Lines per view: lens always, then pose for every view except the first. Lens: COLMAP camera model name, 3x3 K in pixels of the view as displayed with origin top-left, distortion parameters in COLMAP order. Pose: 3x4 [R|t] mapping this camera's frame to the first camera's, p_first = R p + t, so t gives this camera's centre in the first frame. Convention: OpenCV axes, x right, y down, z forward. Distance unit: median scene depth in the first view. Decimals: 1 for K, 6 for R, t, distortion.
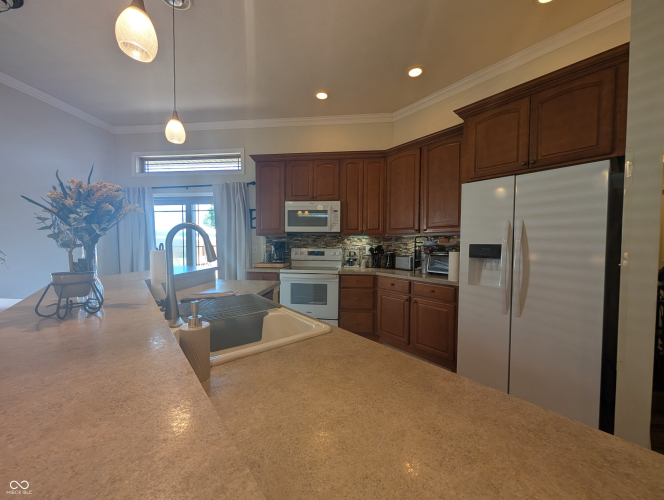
lens RADIAL K [[250.5, 0, 333.7], [0, 250.5, 252.2], [0, 0, 1]] dist [0.000872, -0.000328]
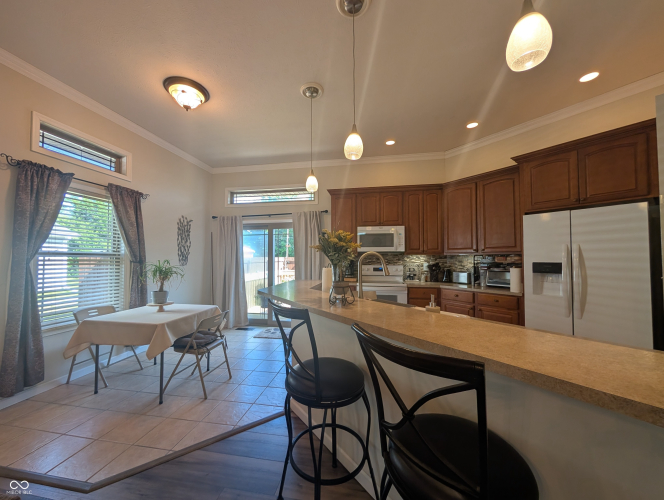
lens RADIAL K [[250.5, 0, 332.2], [0, 250.5, 252.0], [0, 0, 1]] dist [0.000872, -0.000328]
pose [[0.997614, -0.006970, -0.068692, -0.263357], [0.002565, 0.997947, -0.063995, -0.003571], [0.068997, 0.063666, 0.995583, -0.232925]]
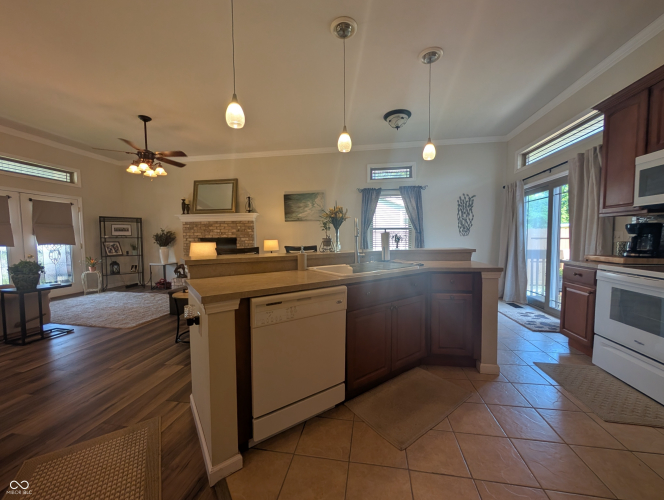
lens RADIAL K [[250.5, 0, 323.5], [0, 250.5, 248.8], [0, 0, 1]] dist [0.000872, -0.000328]
pose [[-0.094951, 0.043194, -0.994544, 0.571750], [-0.032967, 0.998374, 0.046508, 0.021607], [0.994936, 0.037203, -0.093372, 0.341253]]
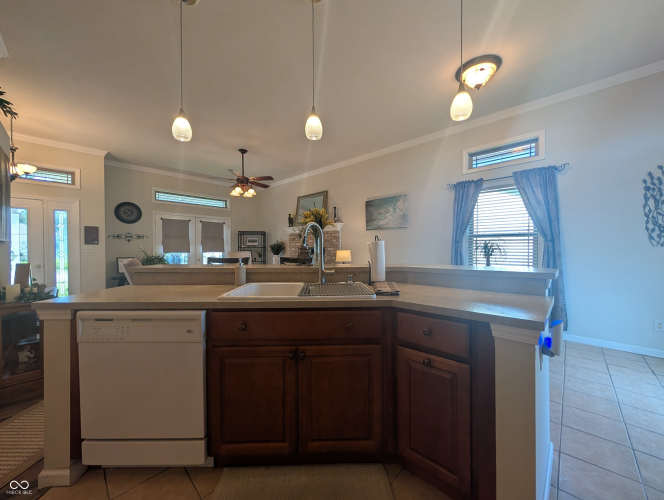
lens RADIAL K [[250.5, 0, 329.7], [0, 250.5, 248.6], [0, 0, 1]] dist [0.000872, -0.000328]
pose [[-0.632997, -0.000122, -0.774154, 0.207927], [-0.030923, 0.999206, 0.025127, 0.003451], [0.773536, 0.039844, -0.632498, 0.777333]]
